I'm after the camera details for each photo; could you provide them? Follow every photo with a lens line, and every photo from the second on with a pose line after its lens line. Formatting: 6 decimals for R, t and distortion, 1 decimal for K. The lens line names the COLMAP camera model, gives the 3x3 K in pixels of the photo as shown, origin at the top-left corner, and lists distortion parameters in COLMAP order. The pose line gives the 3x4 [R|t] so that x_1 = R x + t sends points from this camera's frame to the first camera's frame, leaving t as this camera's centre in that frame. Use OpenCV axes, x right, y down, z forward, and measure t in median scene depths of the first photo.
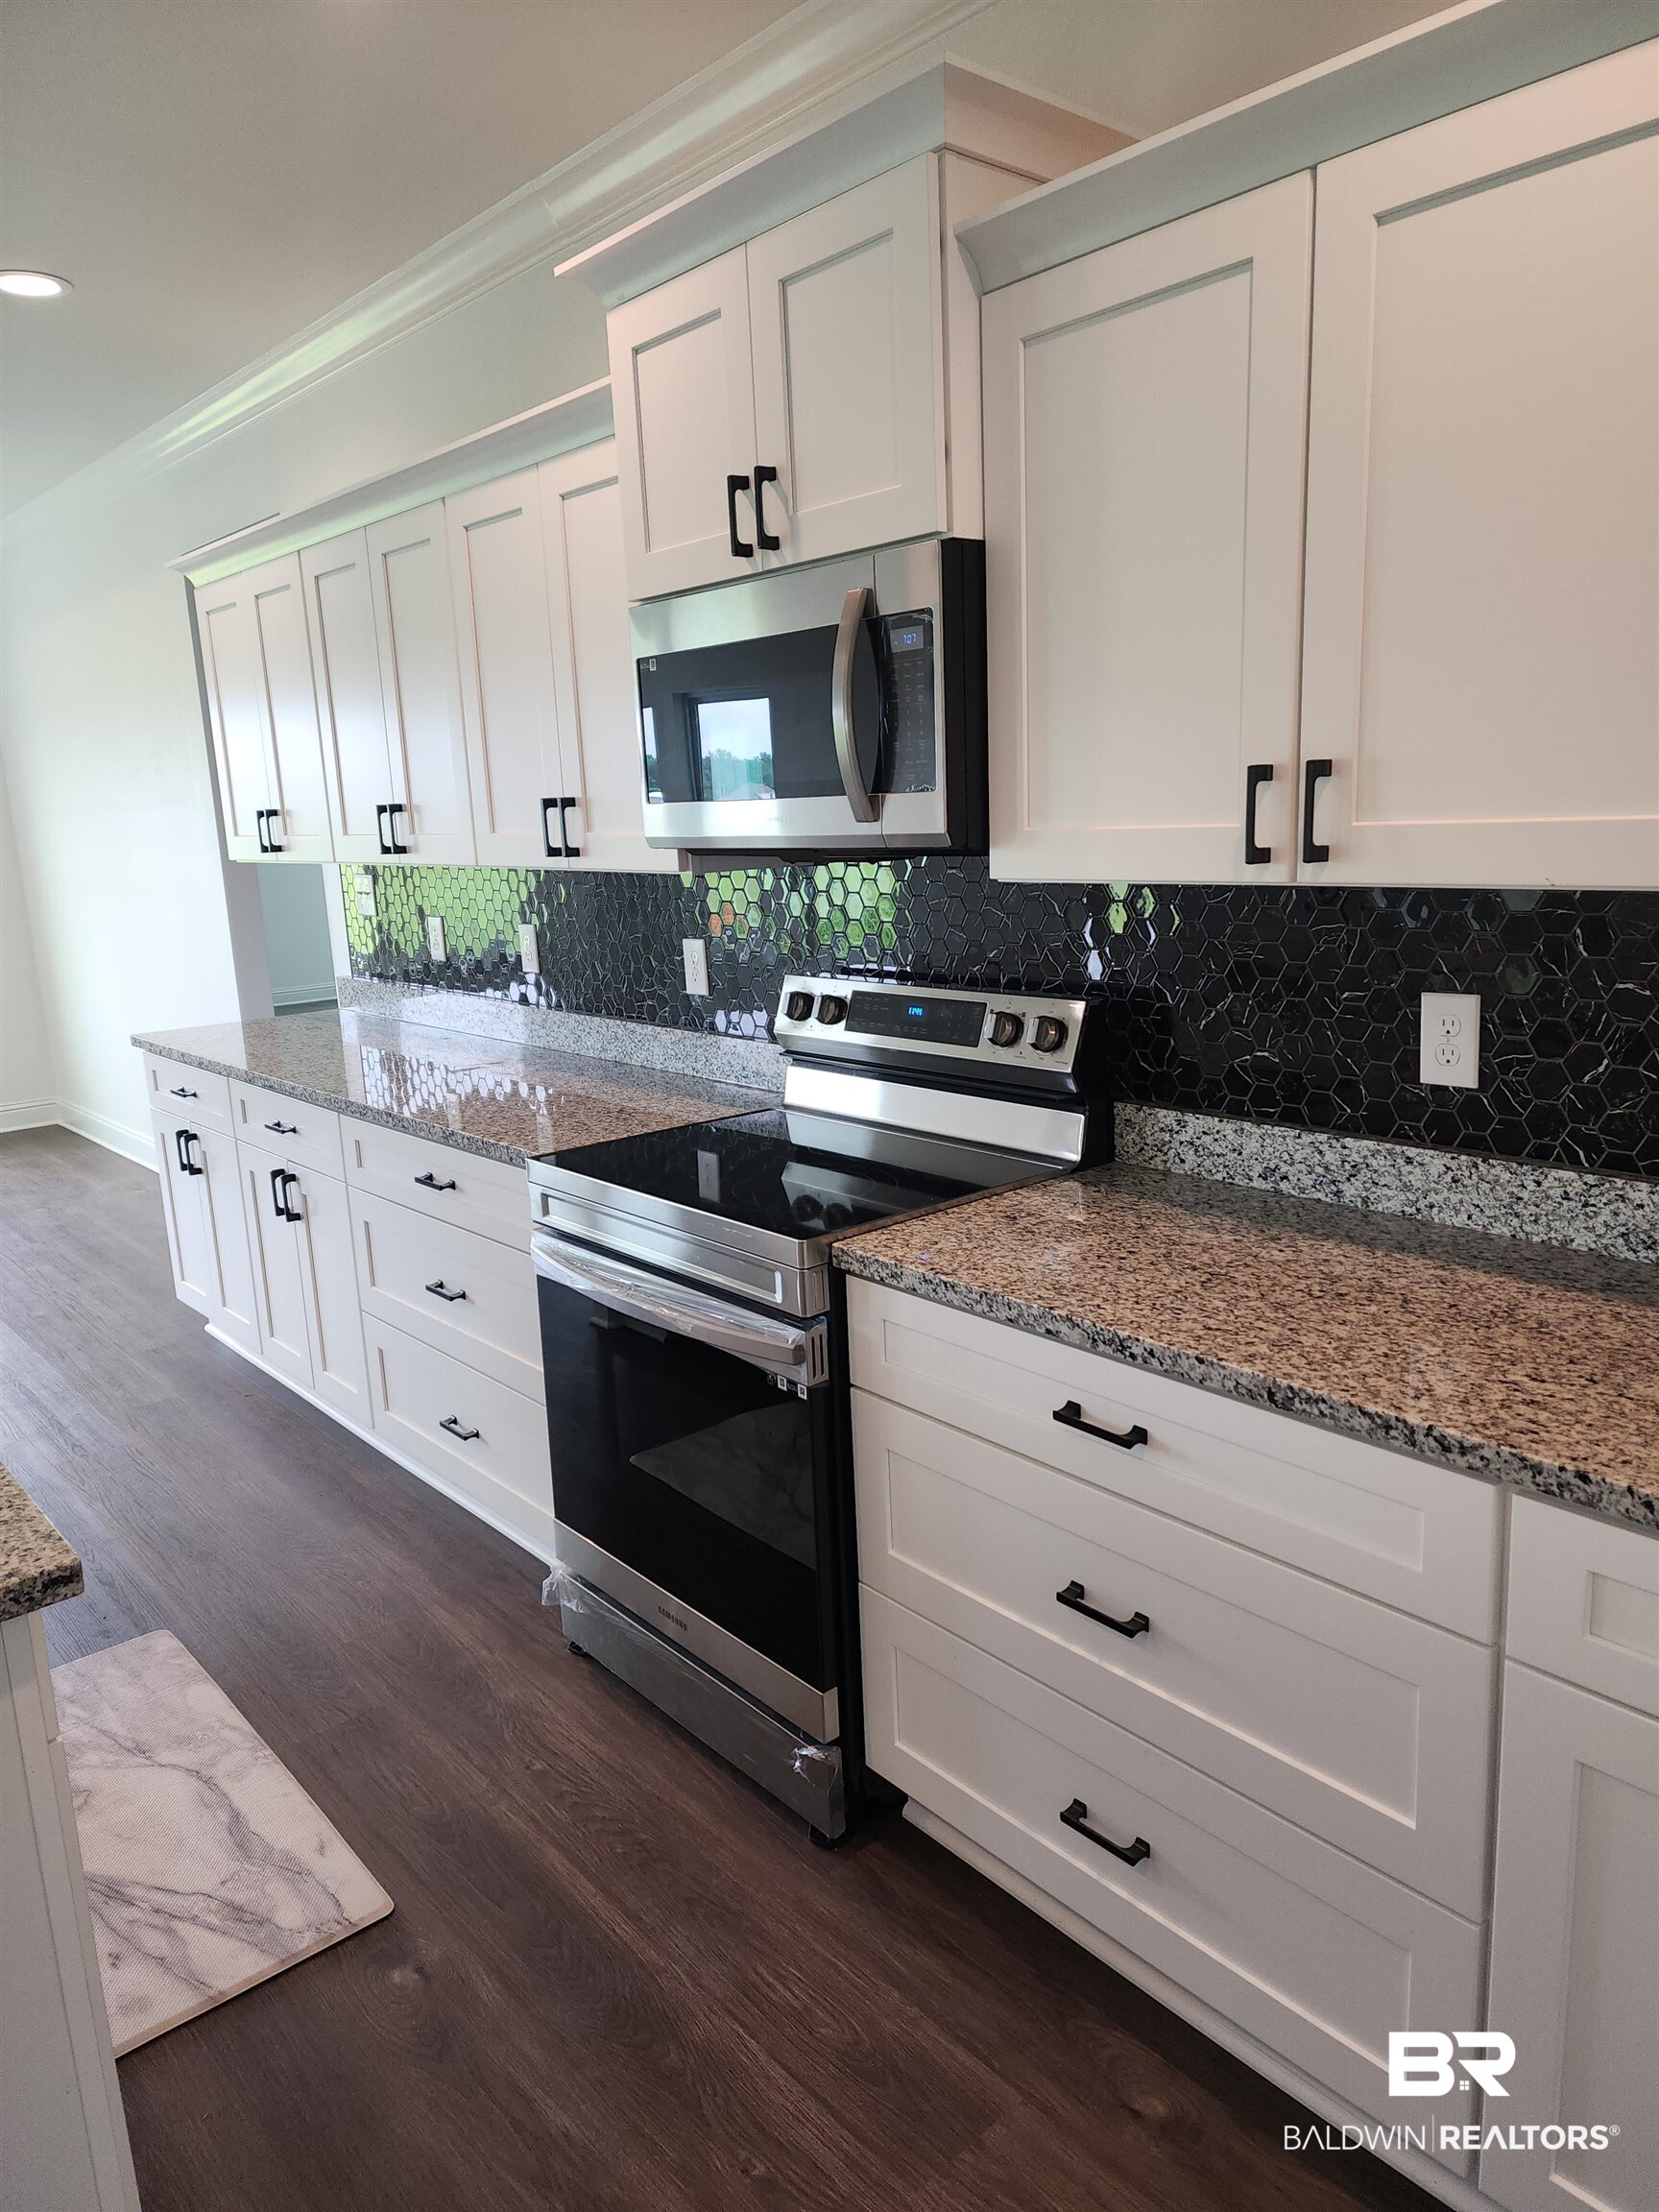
lens RADIAL K [[1446.7, 0, 850.1], [0, 1446.7, 1101.1], [0, 0, 1]] dist [0.072765, -0.072035]
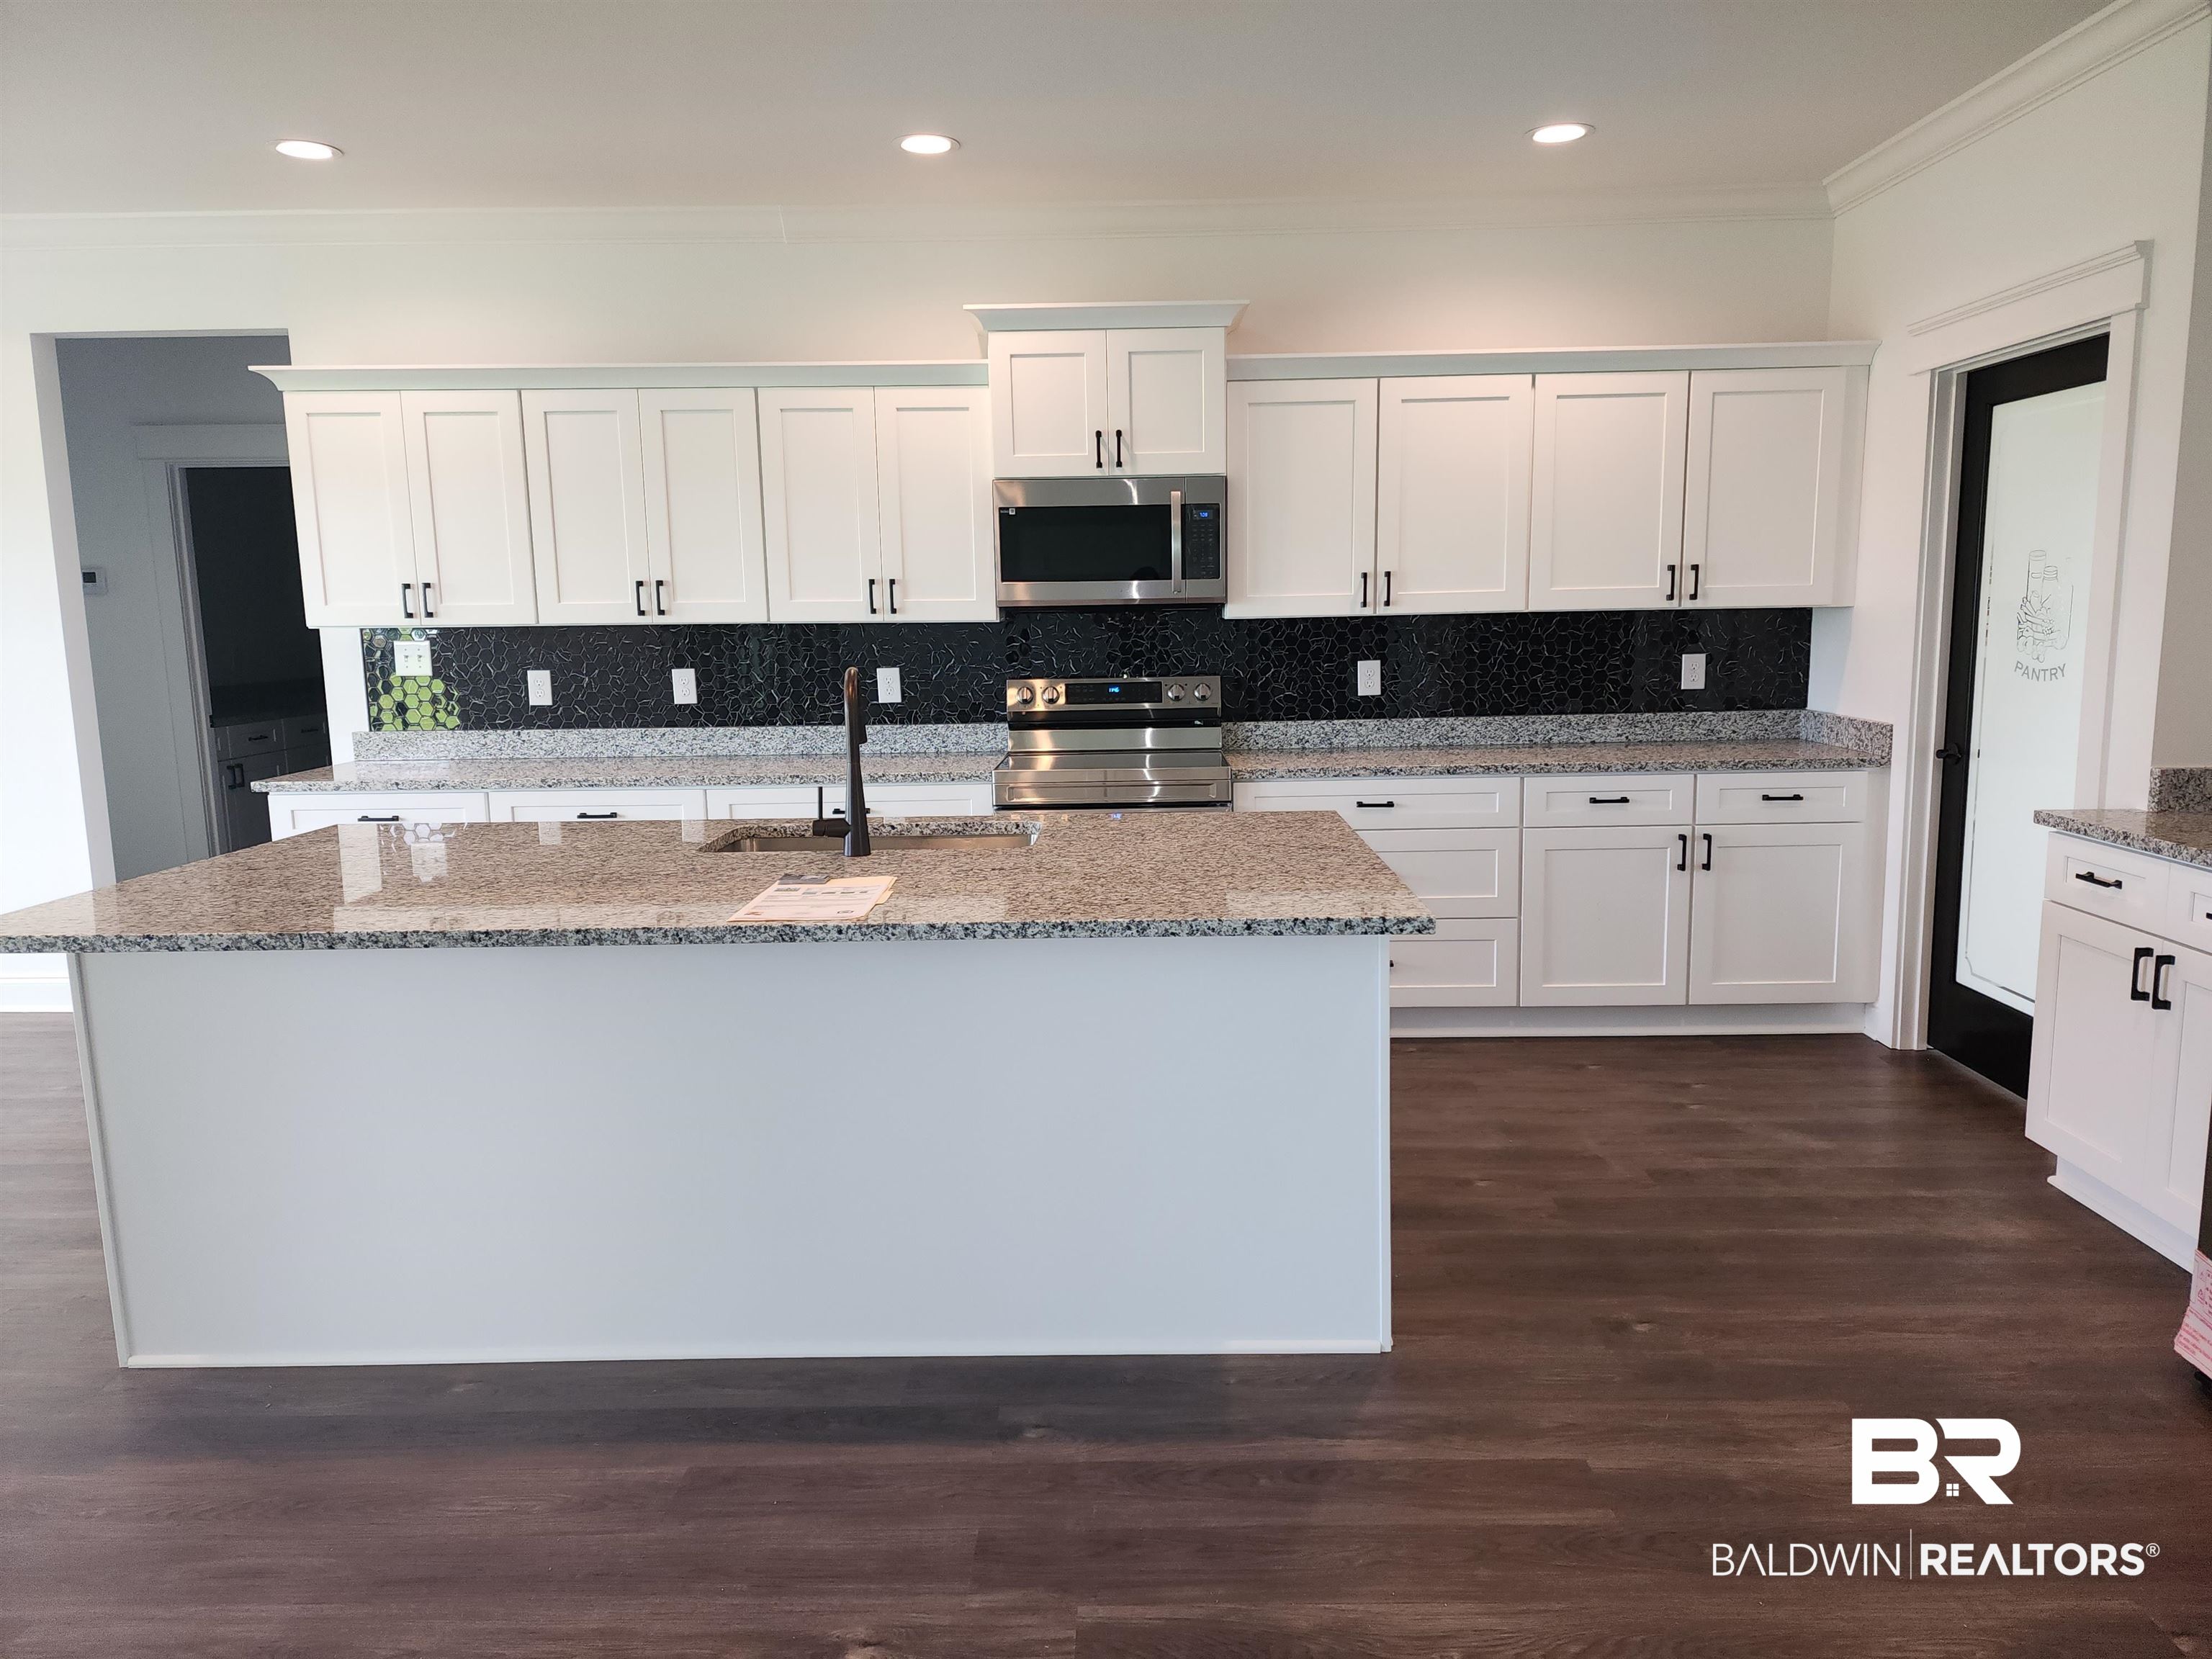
lens RADIAL K [[1446.7, 0, 1106.0], [0, 1446.7, 829.5], [0, 0, 1]] dist [0.072765, -0.072035]
pose [[0.681695, -0.090316, 0.726041, -1.802172], [0.137468, 0.990489, -0.005860, 0.175489], [-0.718606, 0.103802, 0.687626, -0.439452]]
